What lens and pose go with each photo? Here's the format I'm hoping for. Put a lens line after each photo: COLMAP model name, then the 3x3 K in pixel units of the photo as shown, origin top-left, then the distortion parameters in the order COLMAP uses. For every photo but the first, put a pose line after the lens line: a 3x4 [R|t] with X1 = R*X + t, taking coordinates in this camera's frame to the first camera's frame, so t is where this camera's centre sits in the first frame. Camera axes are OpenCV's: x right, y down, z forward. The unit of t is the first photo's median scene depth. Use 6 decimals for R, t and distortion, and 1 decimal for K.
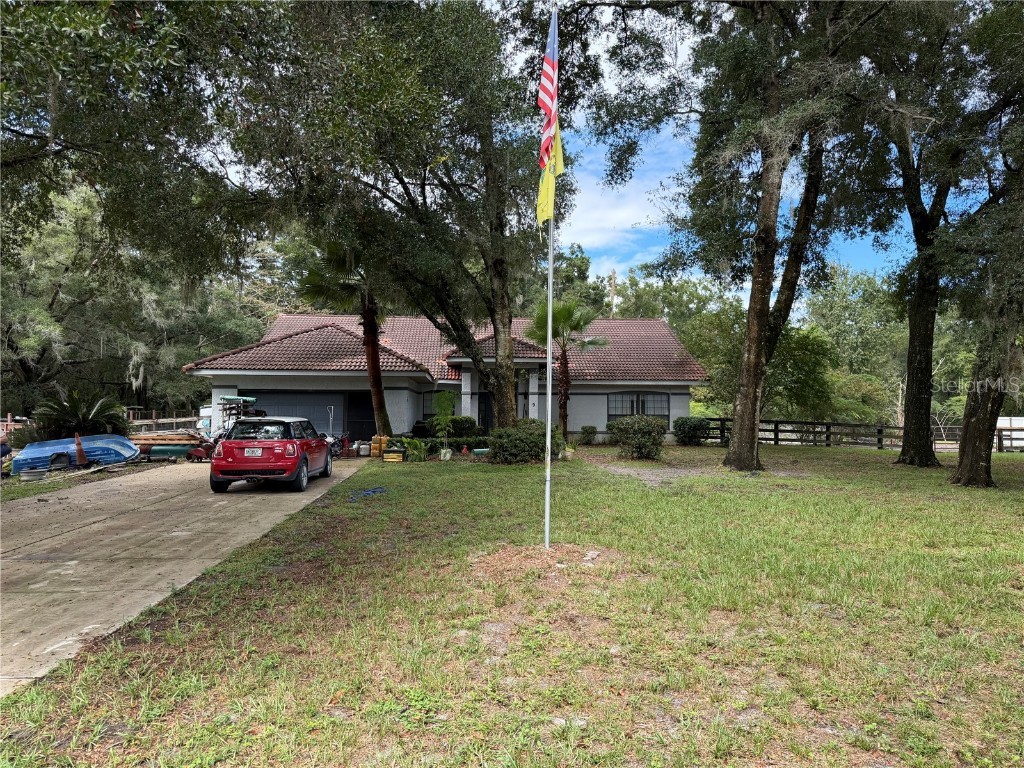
lens RADIAL K [[717.7, 0, 503.1], [0, 717.7, 390.6], [0, 0, 1]] dist [0.050007, -0.078512]
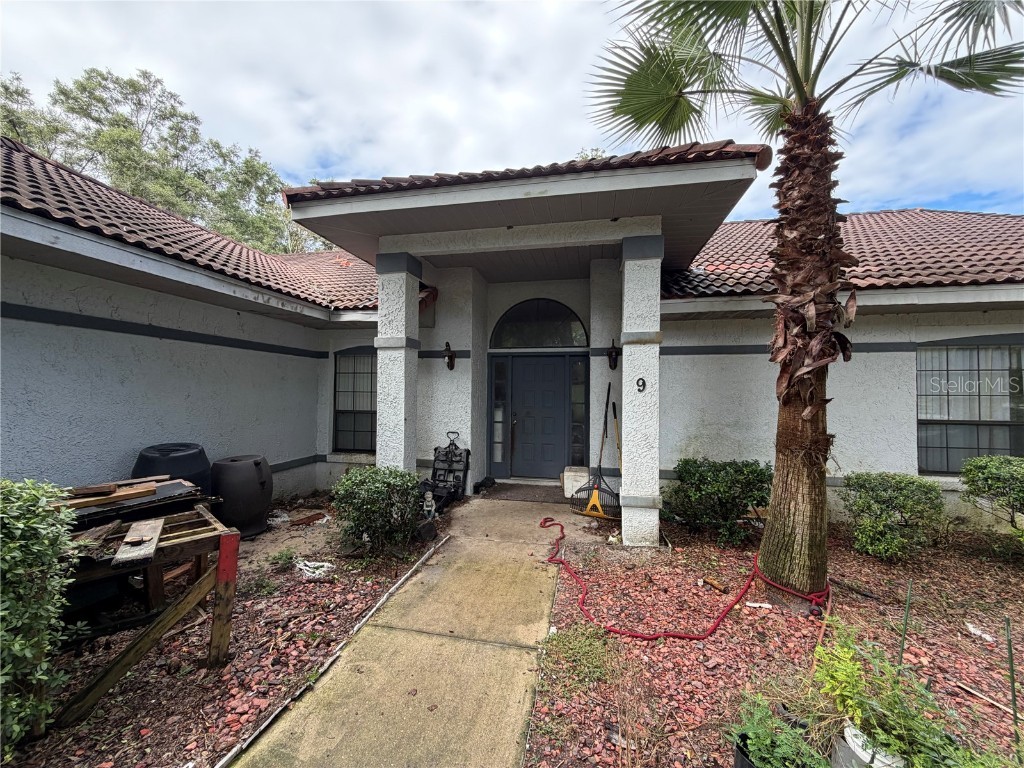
lens RADIAL K [[409.6, 0, 511.1], [0, 409.6, 381.3], [0, 0, 1]] dist [0.000524, -0.000230]
pose [[0.967611, -0.005273, -0.252393, 0.048774], [0.005157, 0.999986, -0.001122, 0.026103], [0.252395, -0.000216, 0.967624, 1.205025]]
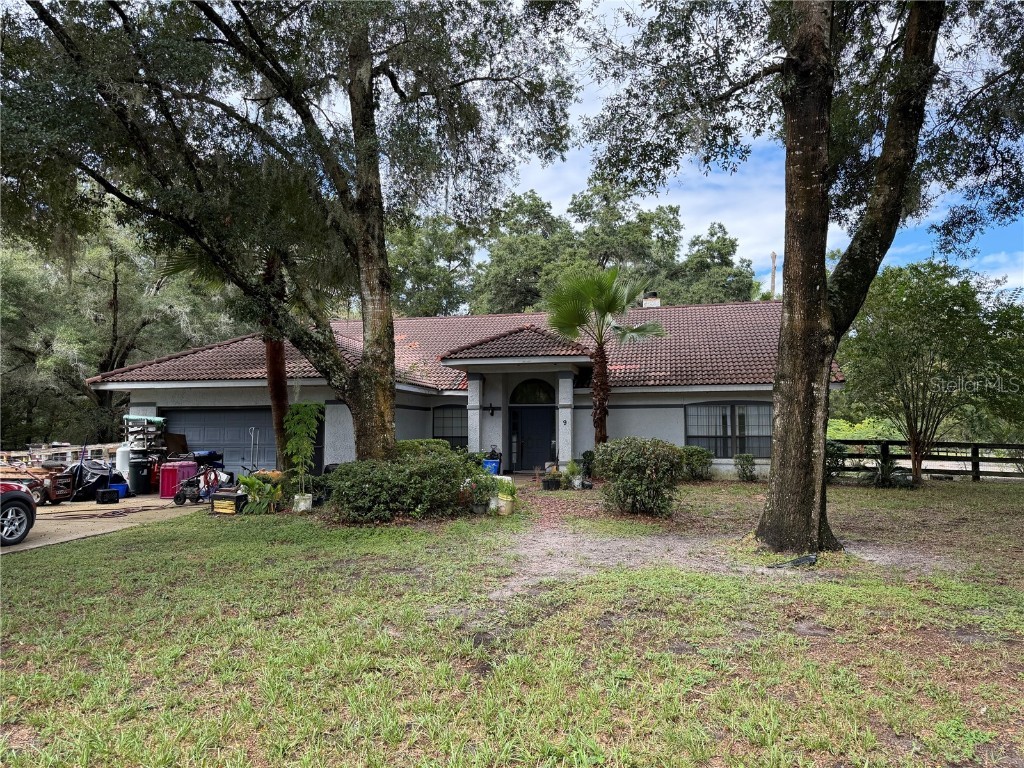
lens RADIAL K [[717.7, 0, 507.2], [0, 717.7, 388.9], [0, 0, 1]] dist [0.050007, -0.078512]
pose [[0.958773, -0.025255, -0.283050, 0.266384], [0.016245, 0.999285, -0.034134, 0.013749], [0.283710, 0.028128, 0.958498, 0.433032]]
